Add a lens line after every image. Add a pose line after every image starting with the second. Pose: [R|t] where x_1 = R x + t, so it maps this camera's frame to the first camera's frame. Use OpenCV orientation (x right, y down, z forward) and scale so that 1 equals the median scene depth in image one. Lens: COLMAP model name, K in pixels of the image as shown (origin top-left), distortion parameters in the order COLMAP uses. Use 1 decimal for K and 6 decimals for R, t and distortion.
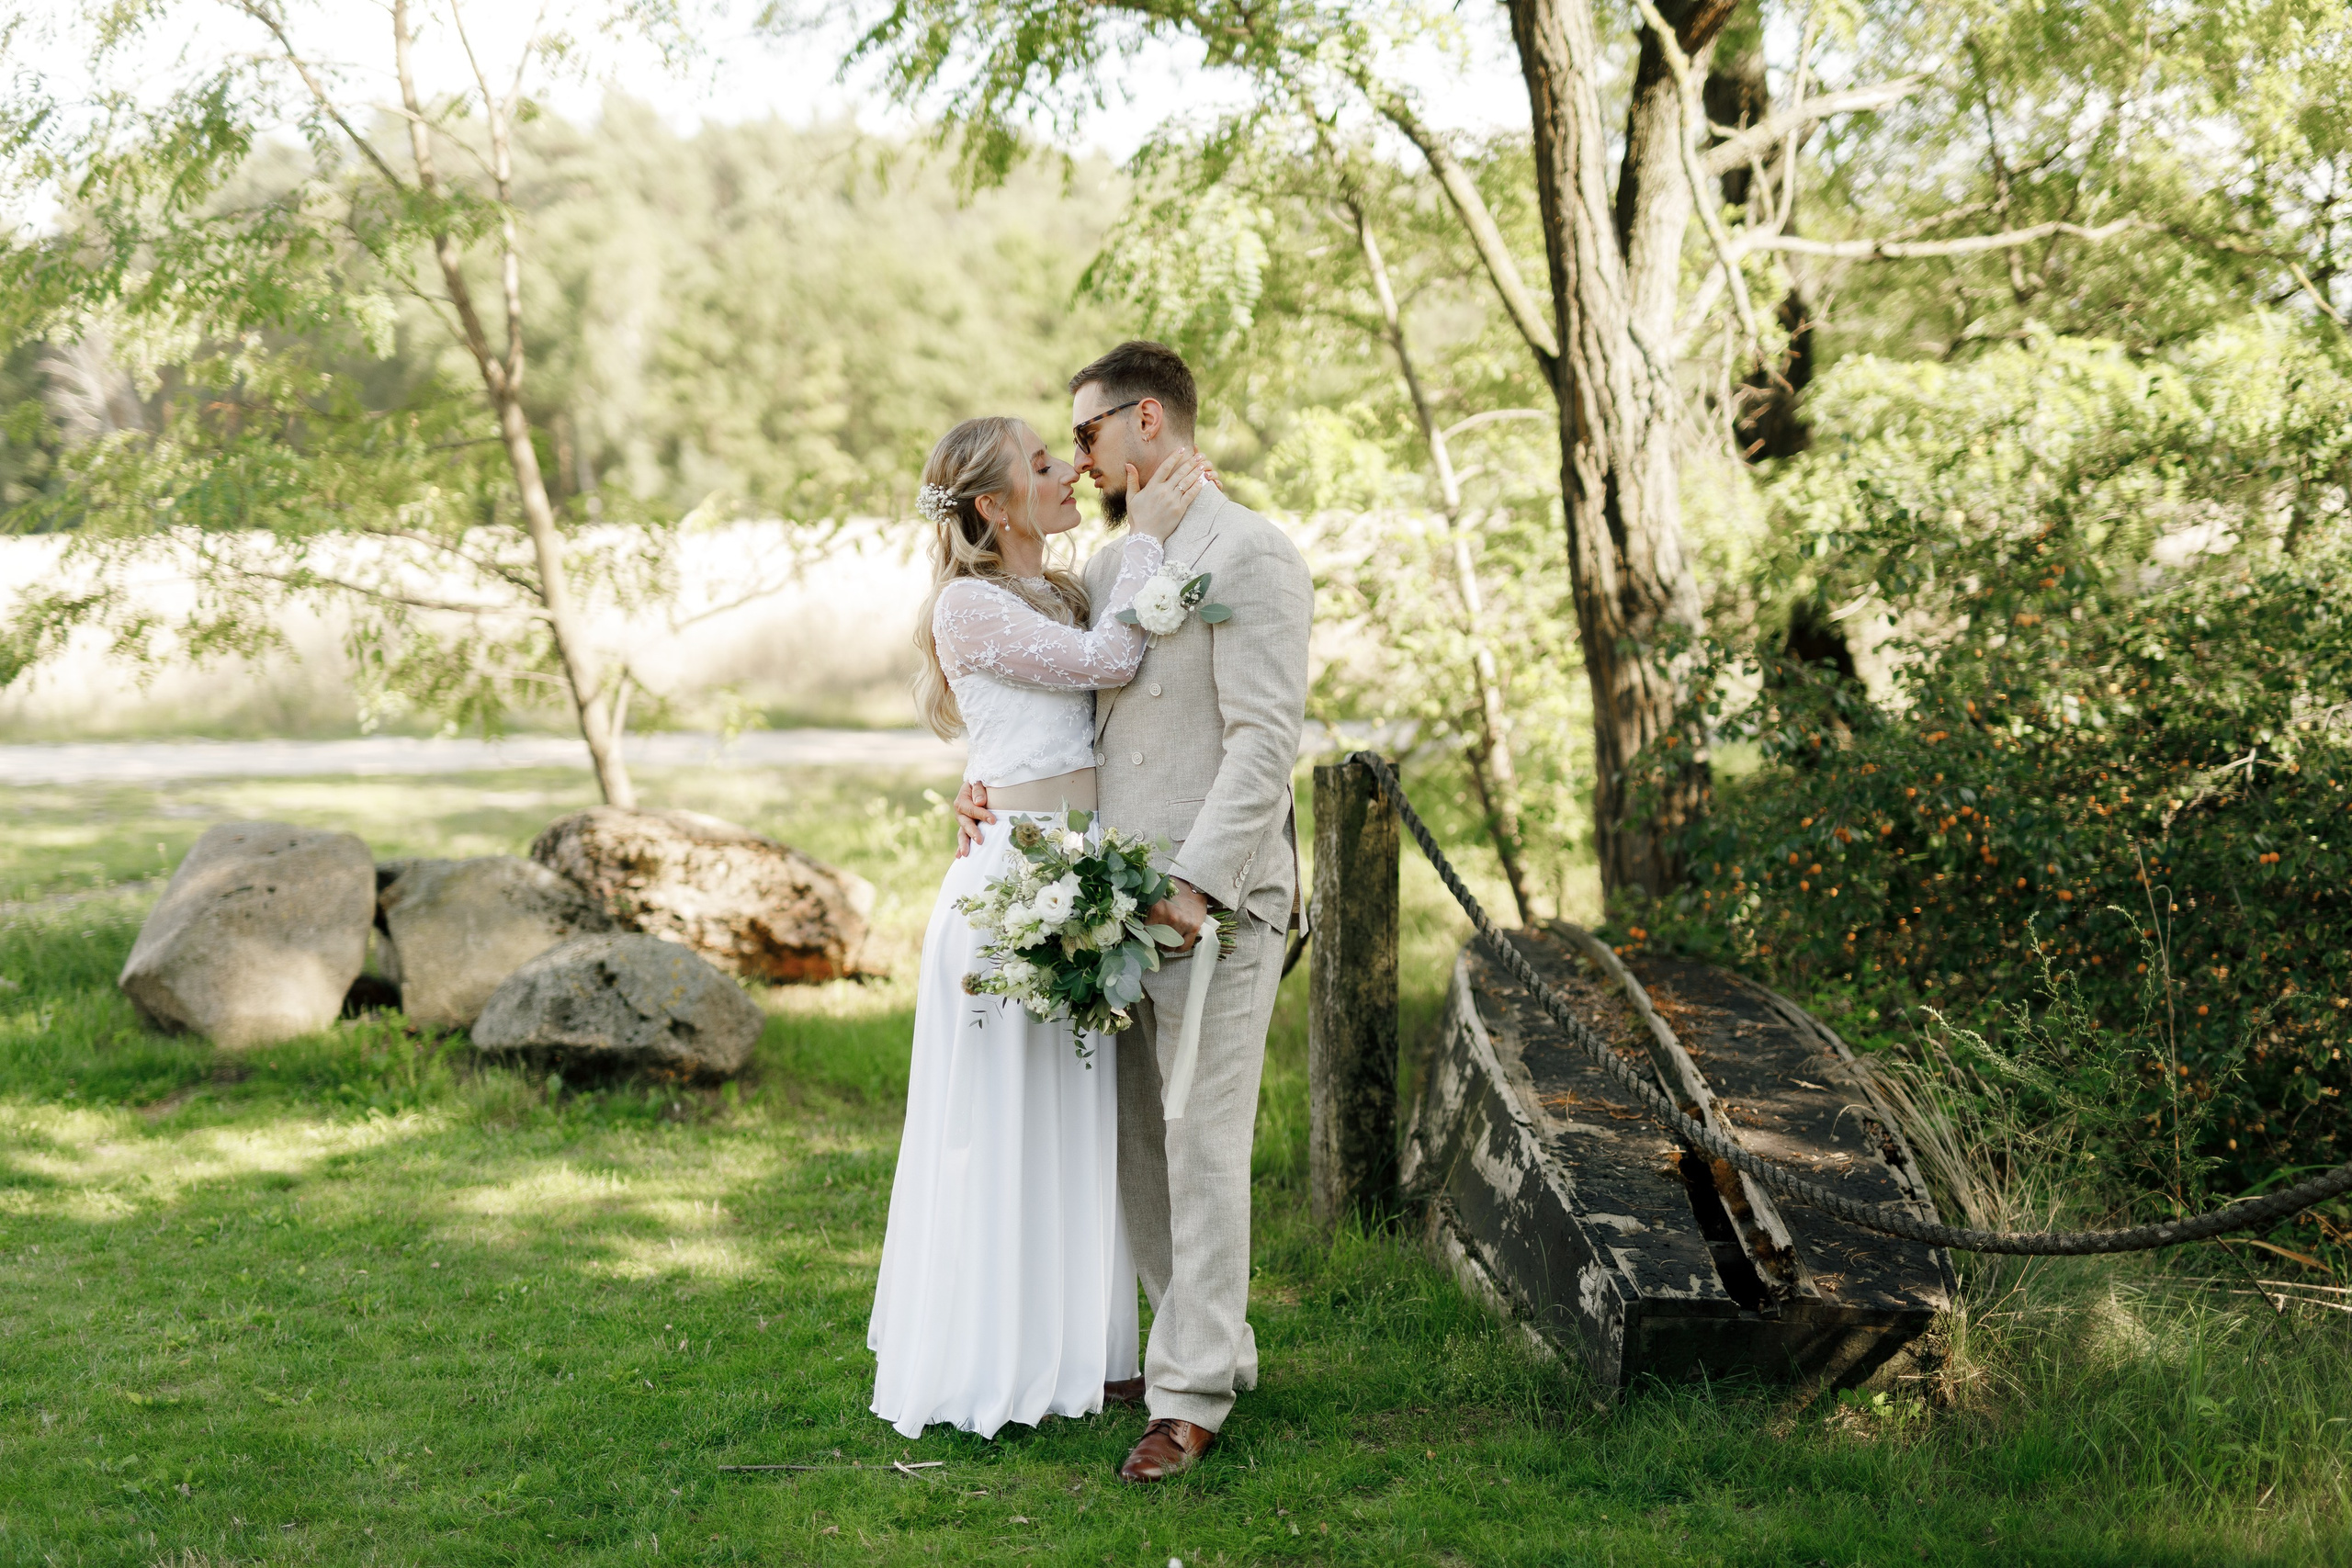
lens RADIAL K [[5370.8, 0, 1176.0], [0, 5370.8, 784.0], [0, 0, 1]] dist [-0.112711, 0.831959]
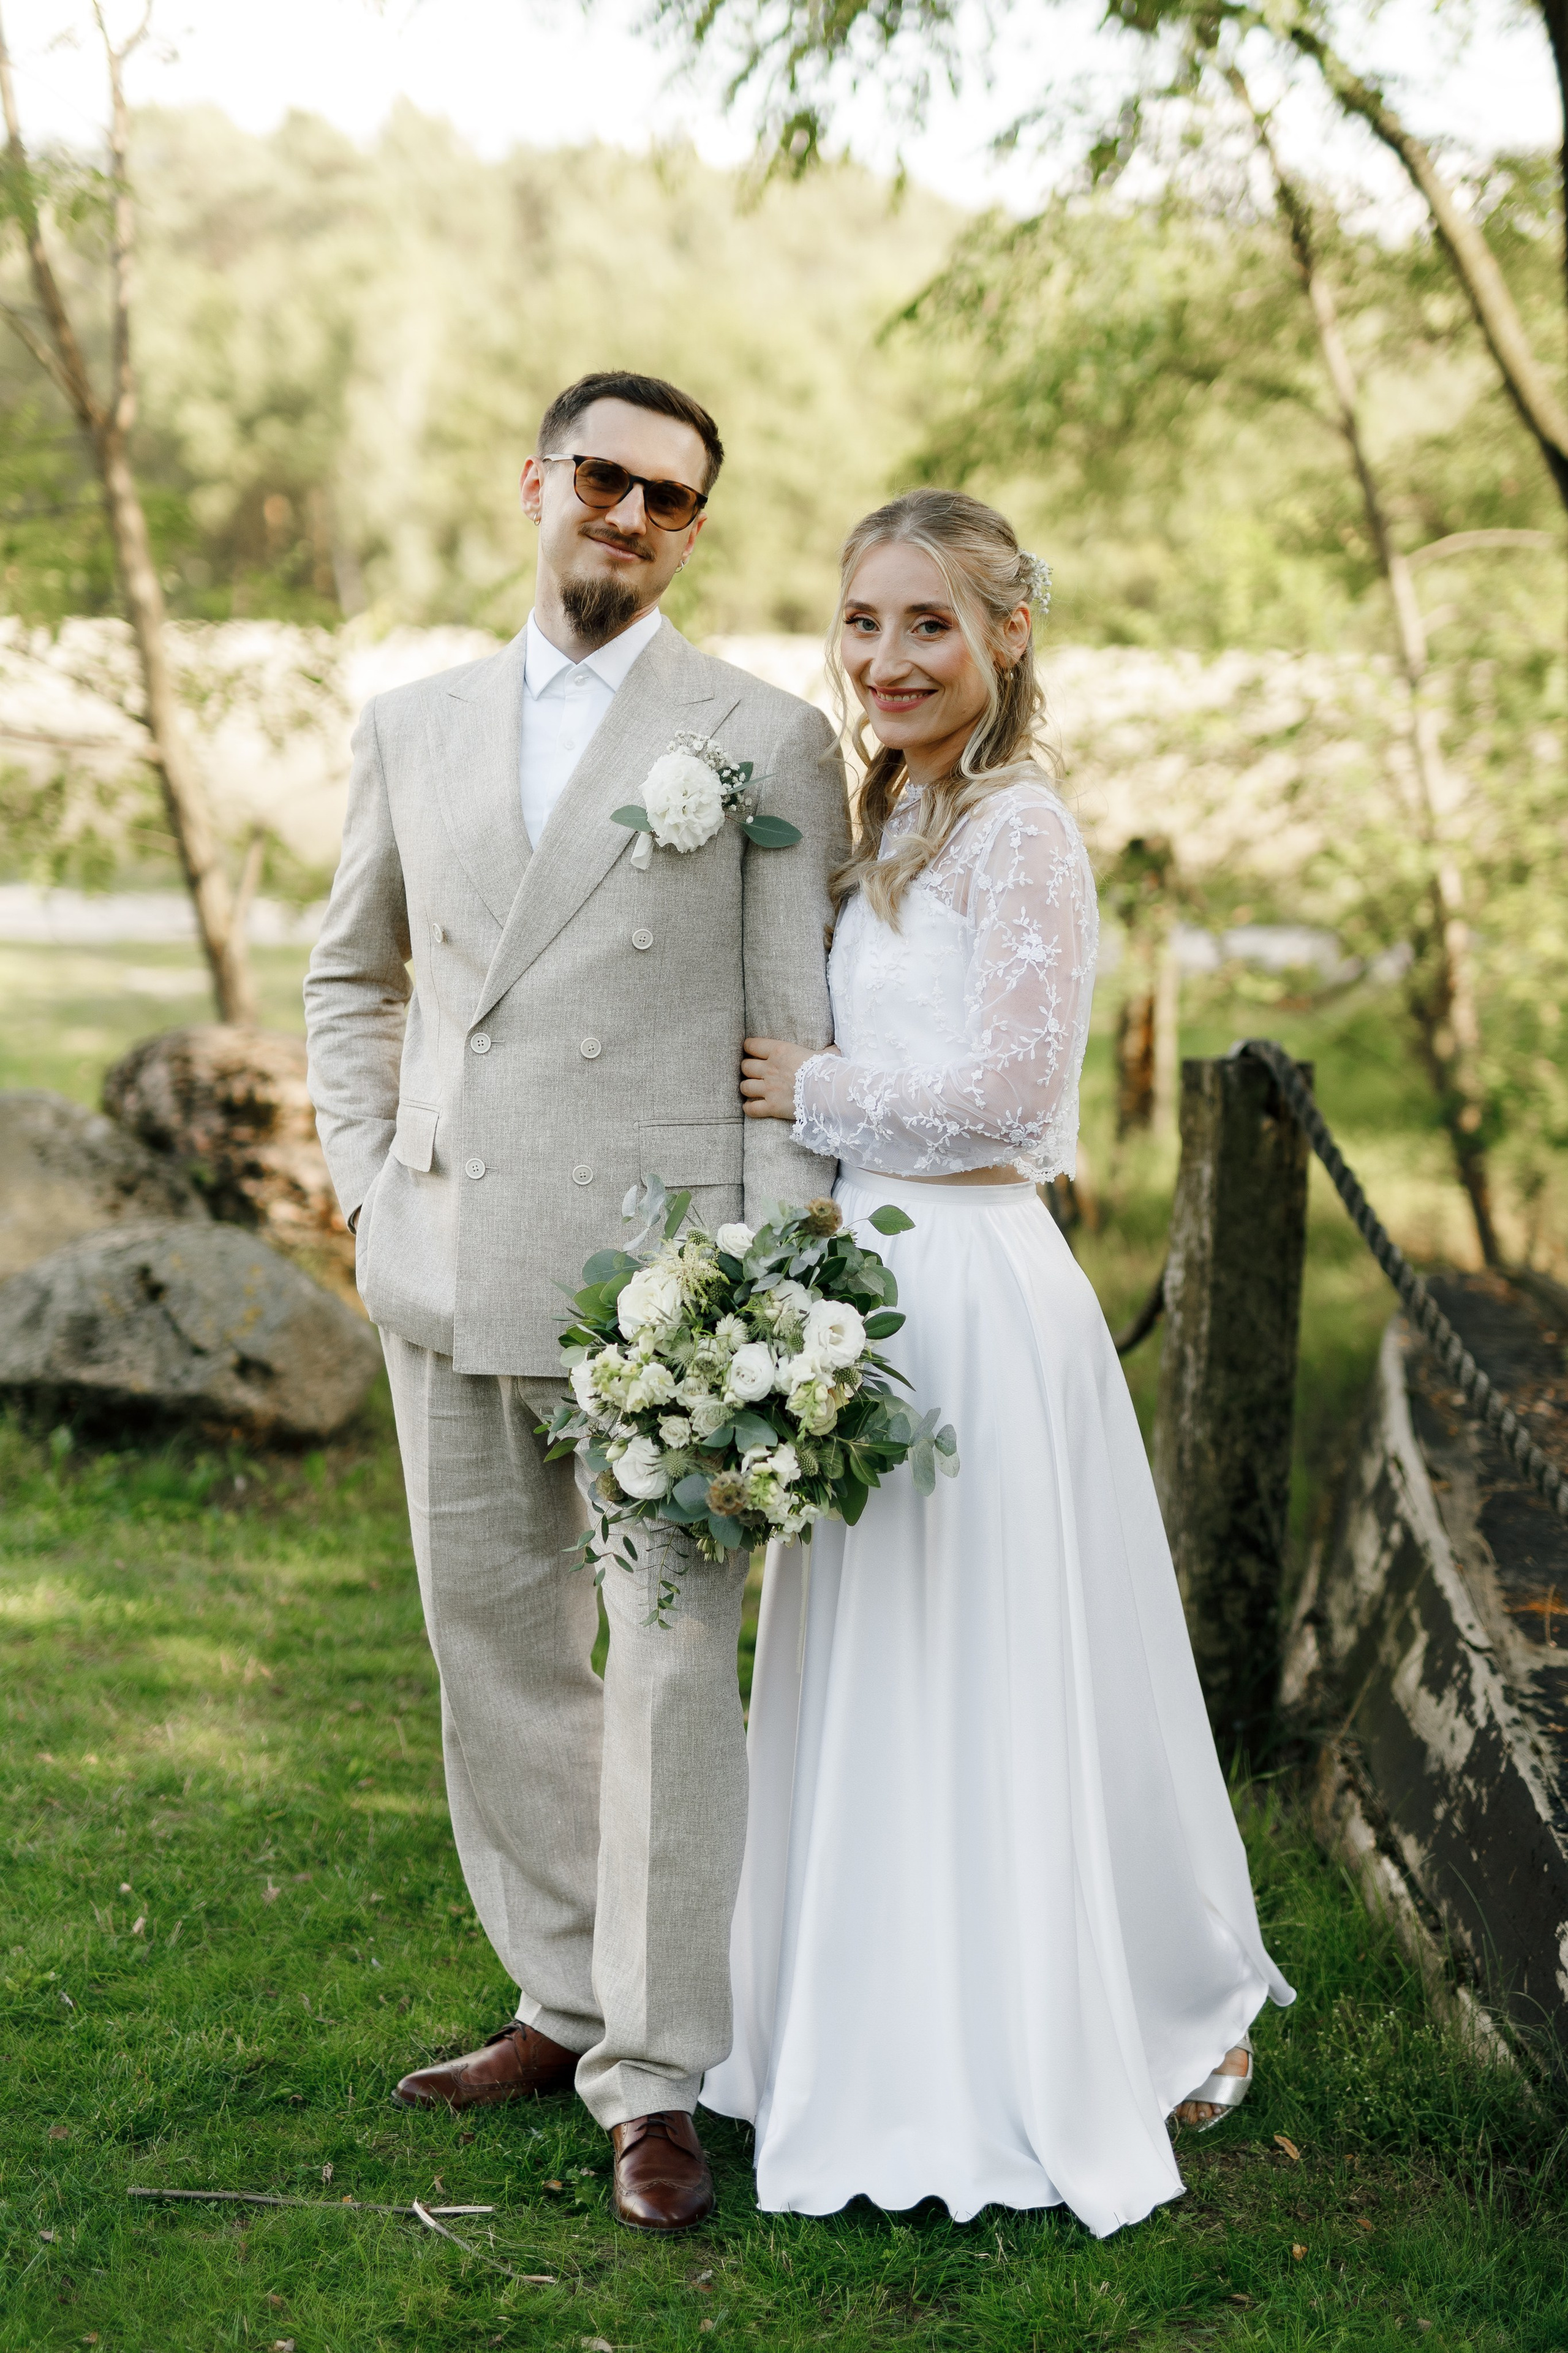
lens RADIAL K [[5373.2, 0, 782.6], [0, 5373.2, 984.5], [0, 0, 1]] dist [-0.112711, 0.831959]
pose [[0.996832, 0.051851, -0.060311, 0.014829], [-0.050960, 0.998569, 0.016218, -0.018572], [0.061065, -0.013093, 0.998048, 0.319066]]
